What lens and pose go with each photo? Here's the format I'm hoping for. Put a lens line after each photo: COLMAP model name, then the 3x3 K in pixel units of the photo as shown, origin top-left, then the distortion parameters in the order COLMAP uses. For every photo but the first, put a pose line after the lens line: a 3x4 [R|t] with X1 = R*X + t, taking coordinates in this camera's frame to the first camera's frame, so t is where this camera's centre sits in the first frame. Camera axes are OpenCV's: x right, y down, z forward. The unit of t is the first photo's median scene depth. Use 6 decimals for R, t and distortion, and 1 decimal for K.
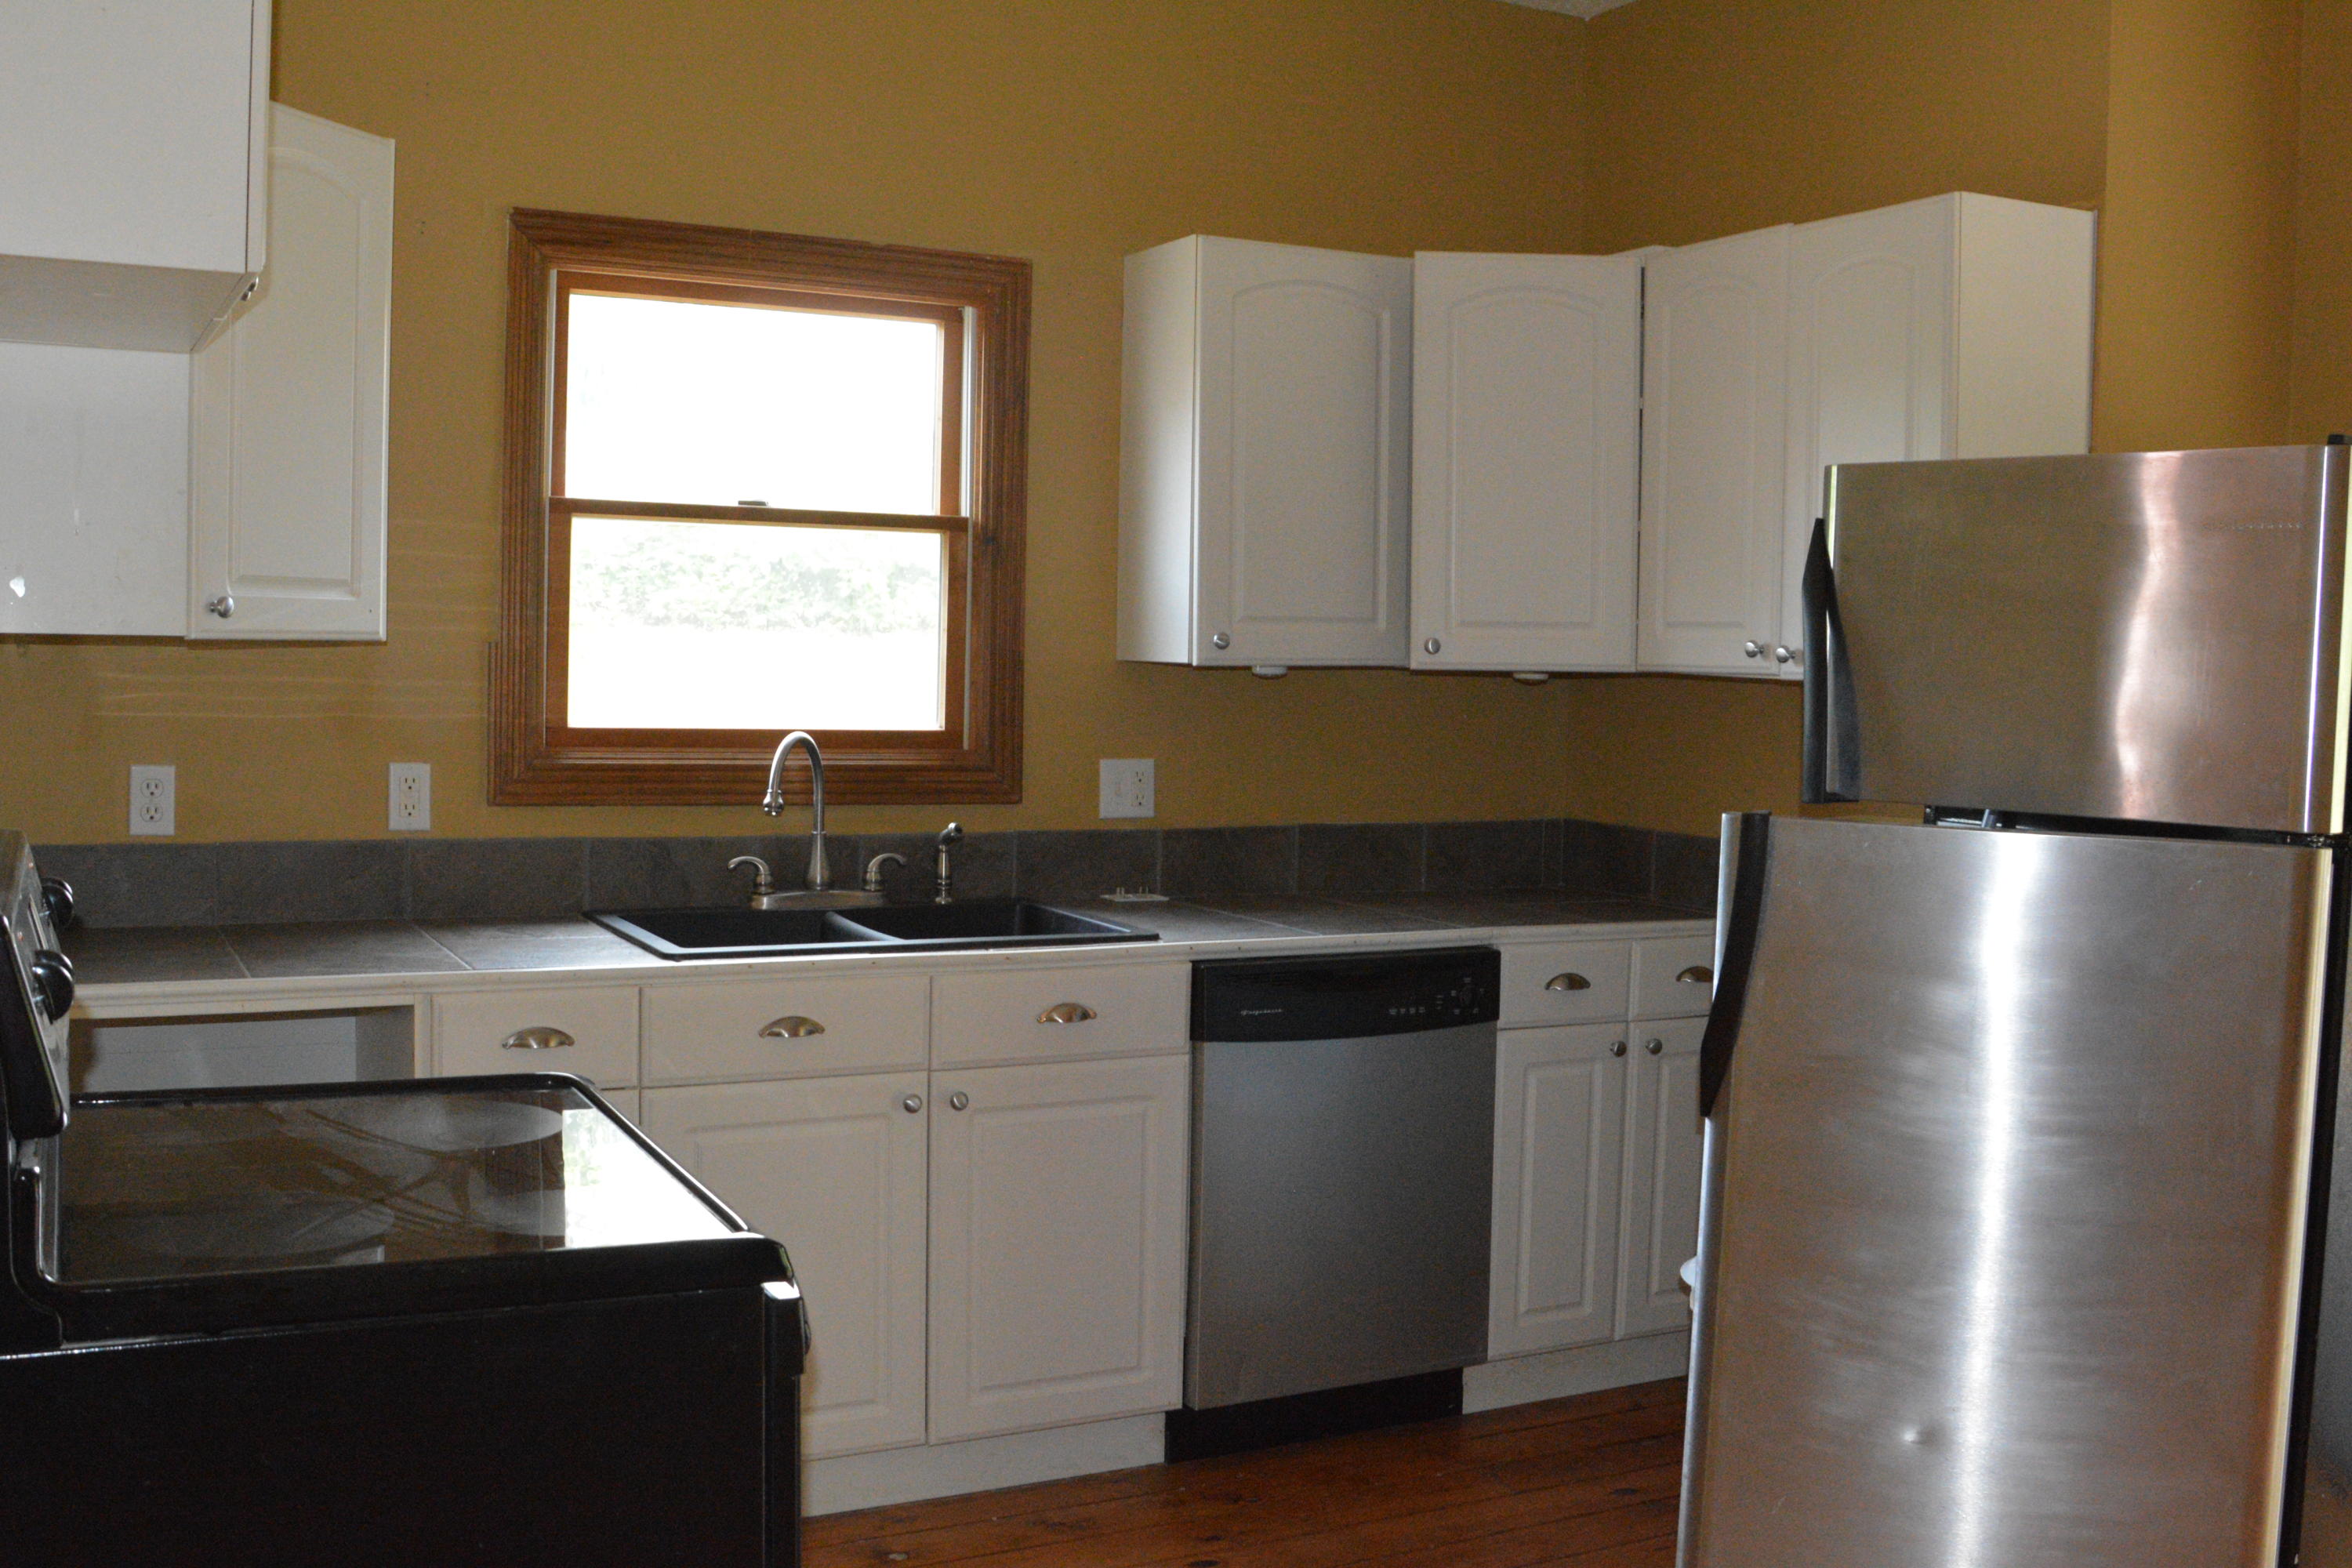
lens RADIAL K [[2250.9, 0, 1176.0], [0, 2250.9, 784.0], [0, 0, 1]] dist [-0.133978, 0.018467]
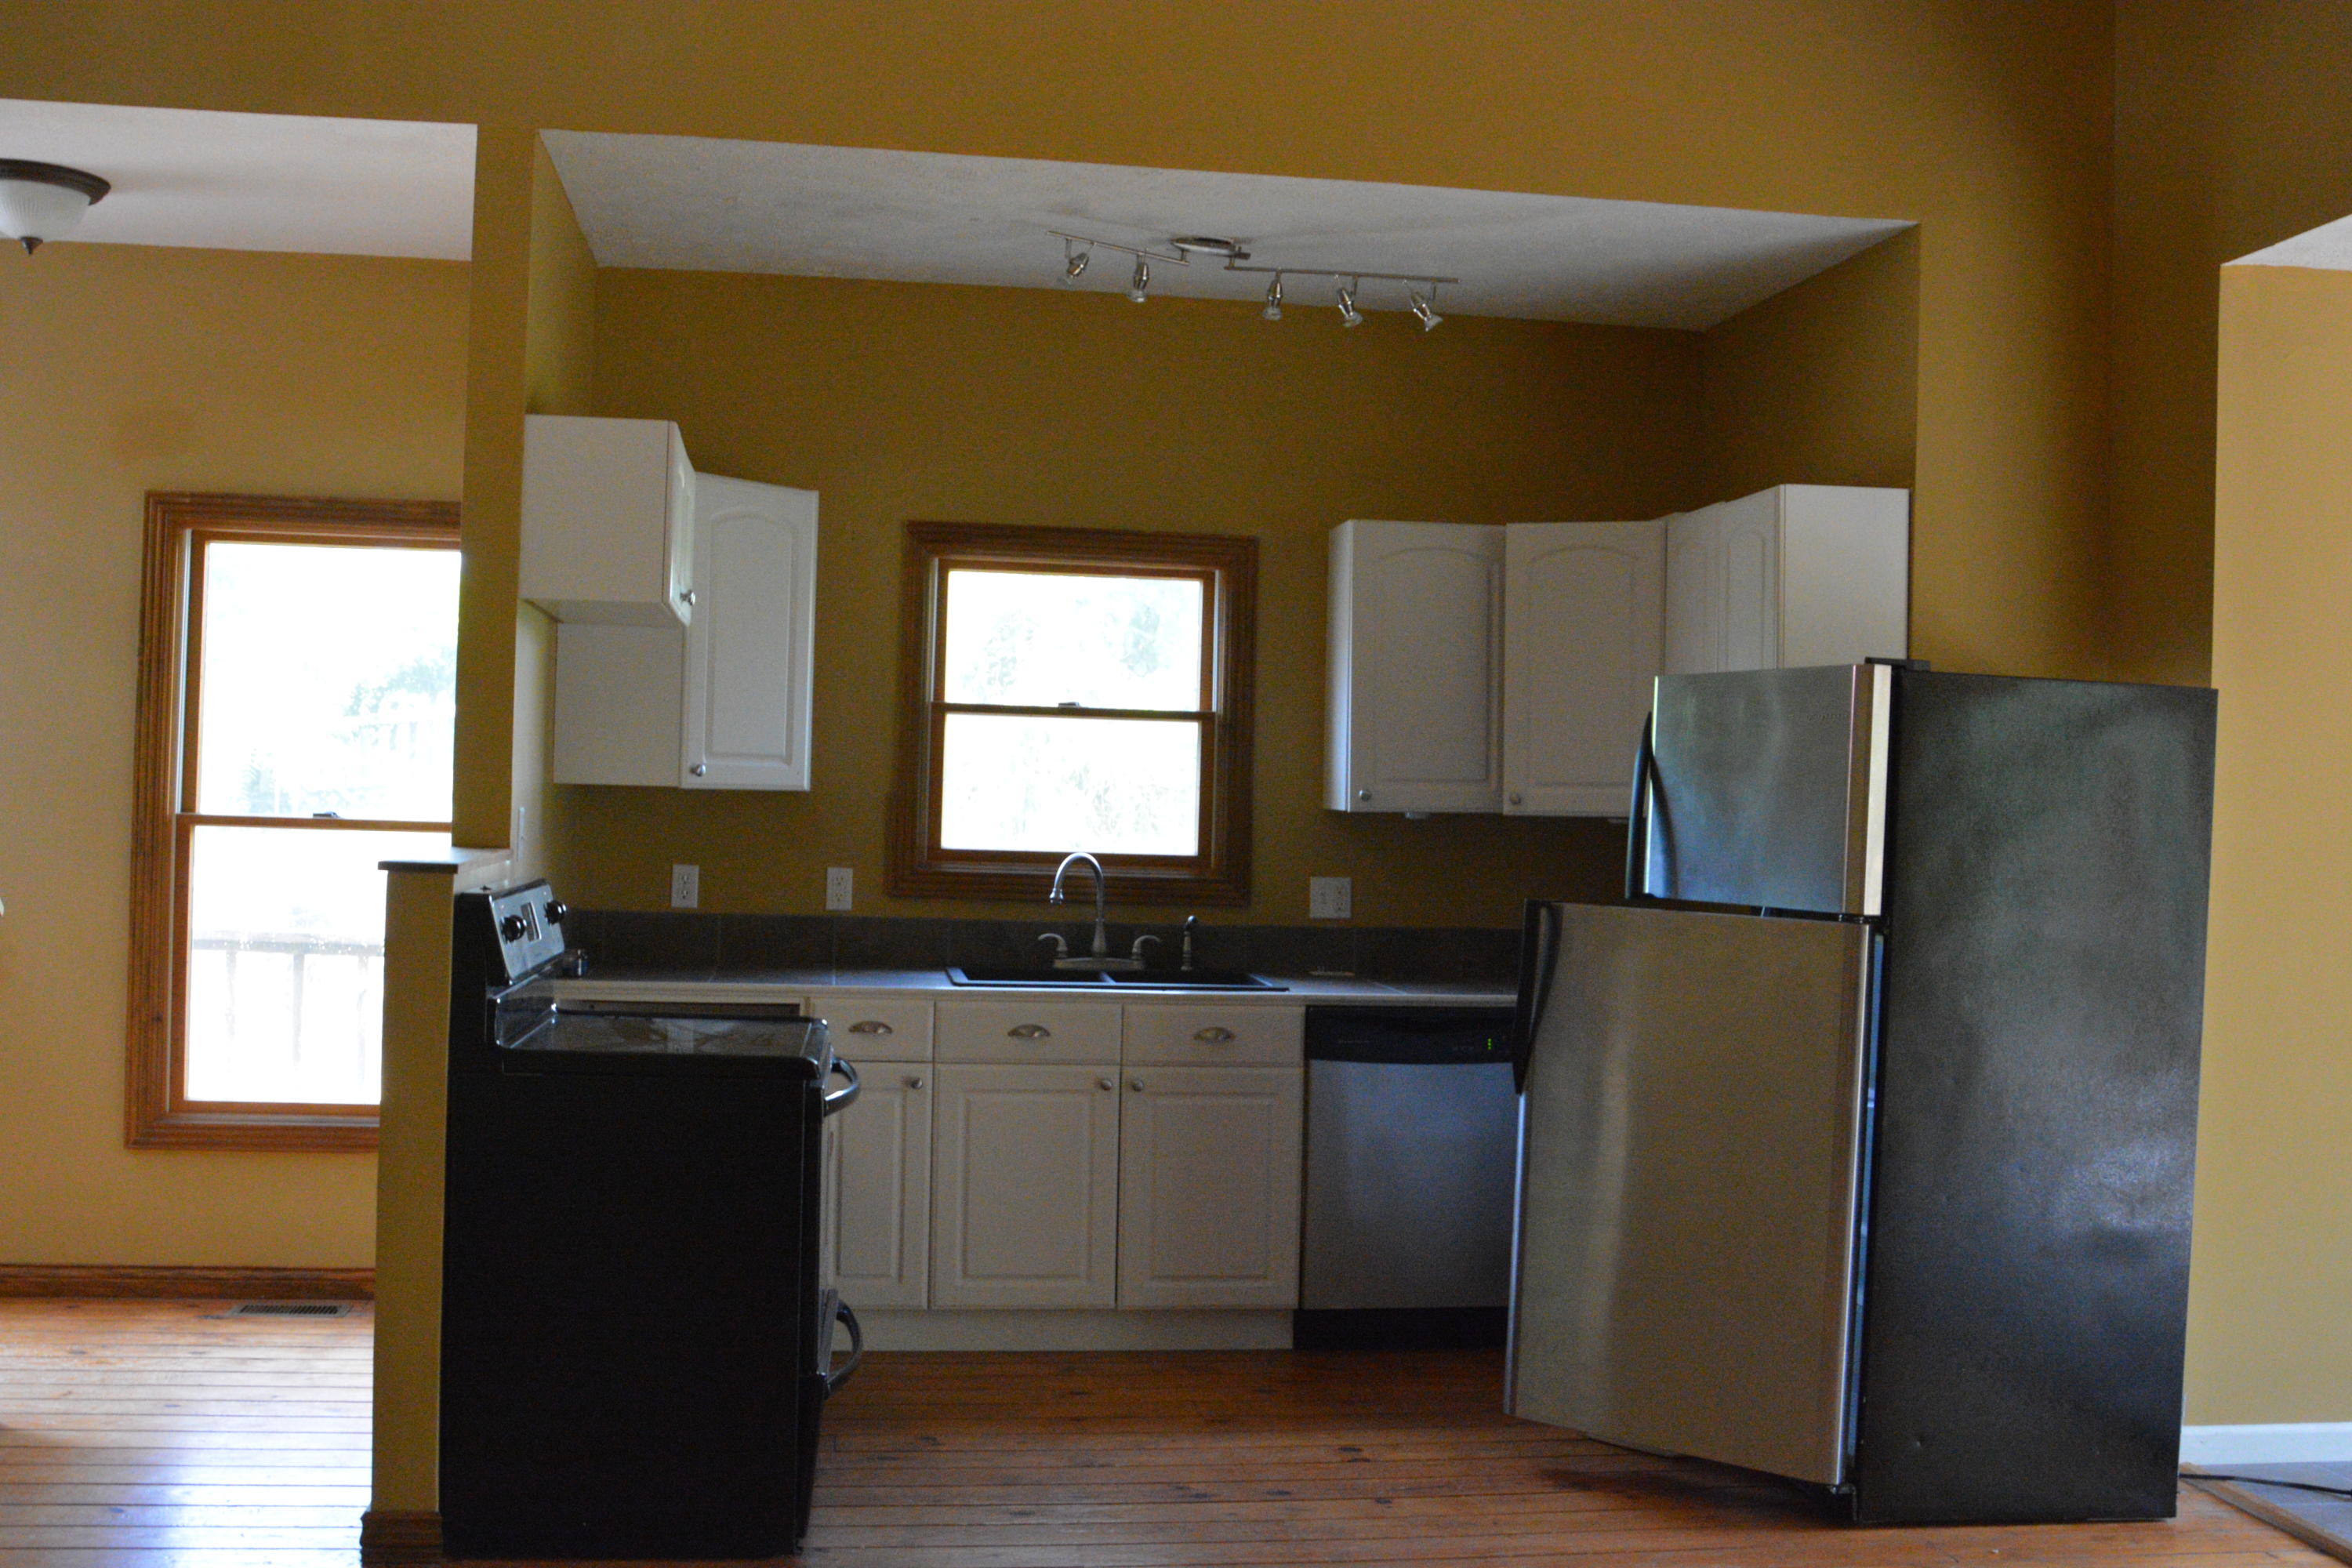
lens RADIAL K [[2320.1, 0, 1176.0], [0, 2320.1, 784.0], [0, 0, 1]] dist [-0.159669, 0.123785]
pose [[0.945580, 0.000865, -0.325389, 0.407313], [-0.024519, 0.997343, -0.068599, 0.036829], [0.324465, 0.072844, 0.943089, -0.478798]]
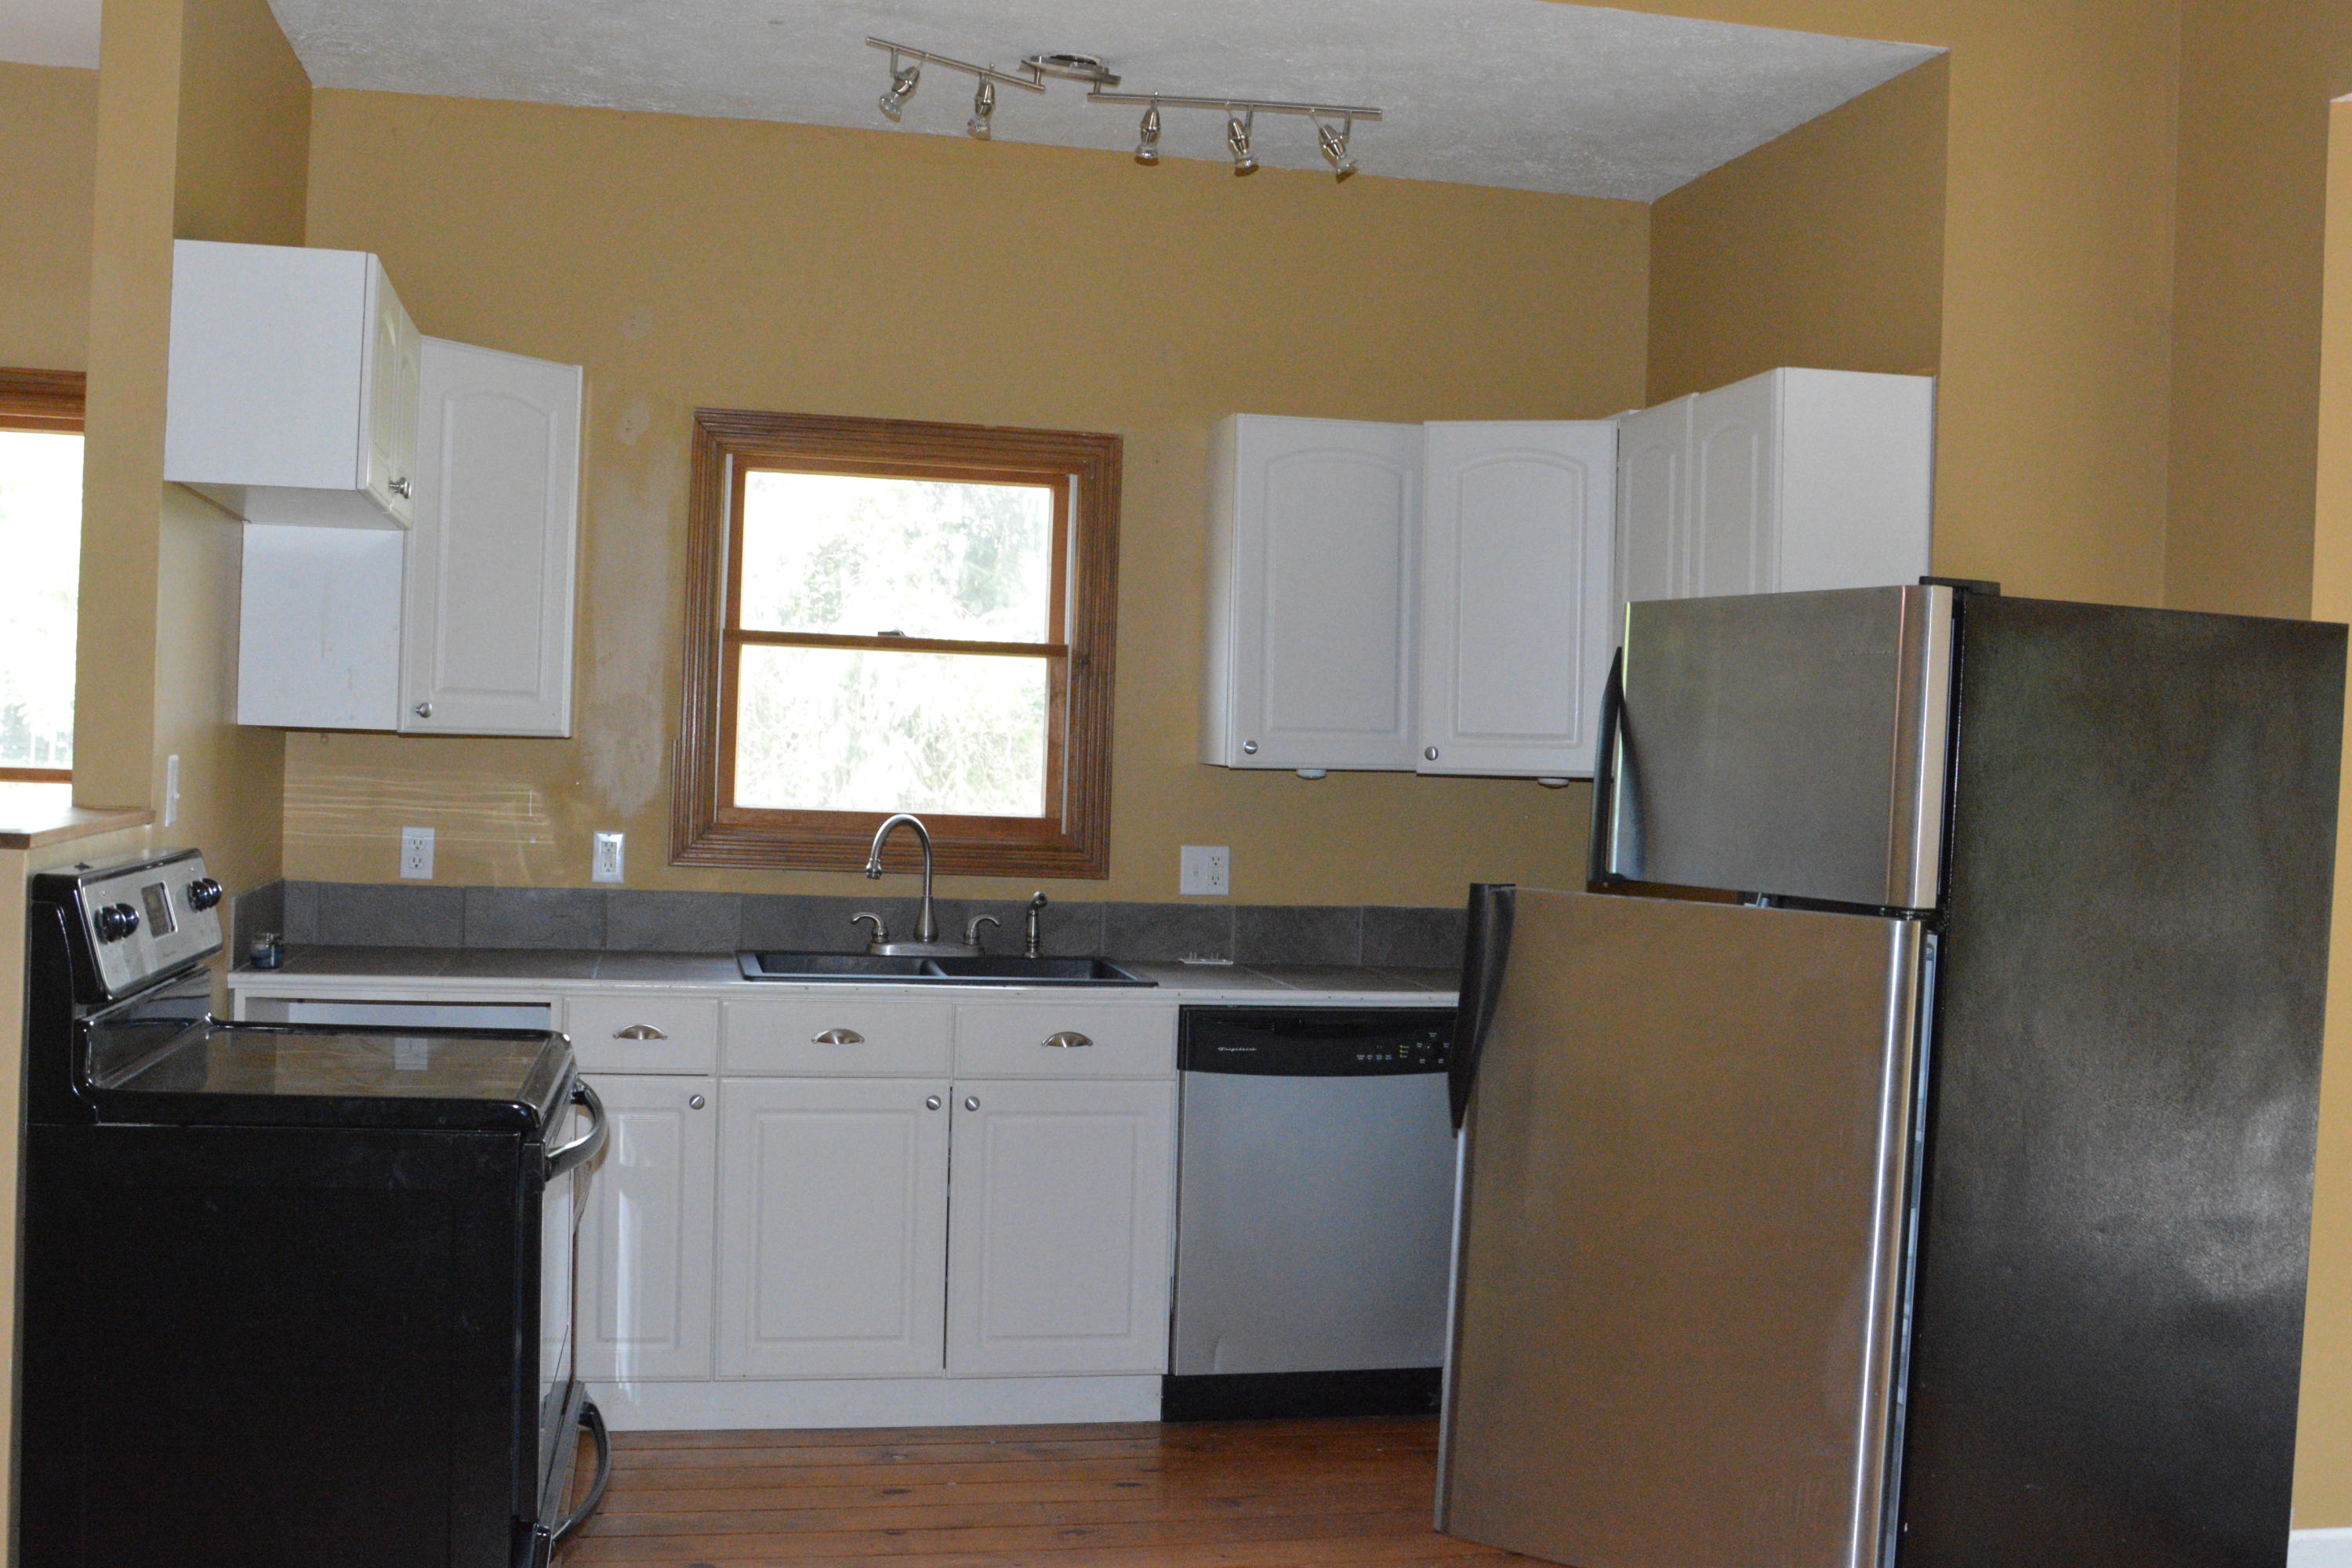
lens RADIAL K [[2320.1, 0, 1176.0], [0, 2320.1, 784.0], [0, 0, 1]] dist [-0.159669, 0.123785]
pose [[0.966248, 0.014760, -0.257190, 0.312405], [-0.028221, 0.998413, -0.048726, 0.018739], [0.256063, 0.054340, 0.965132, -0.219456]]
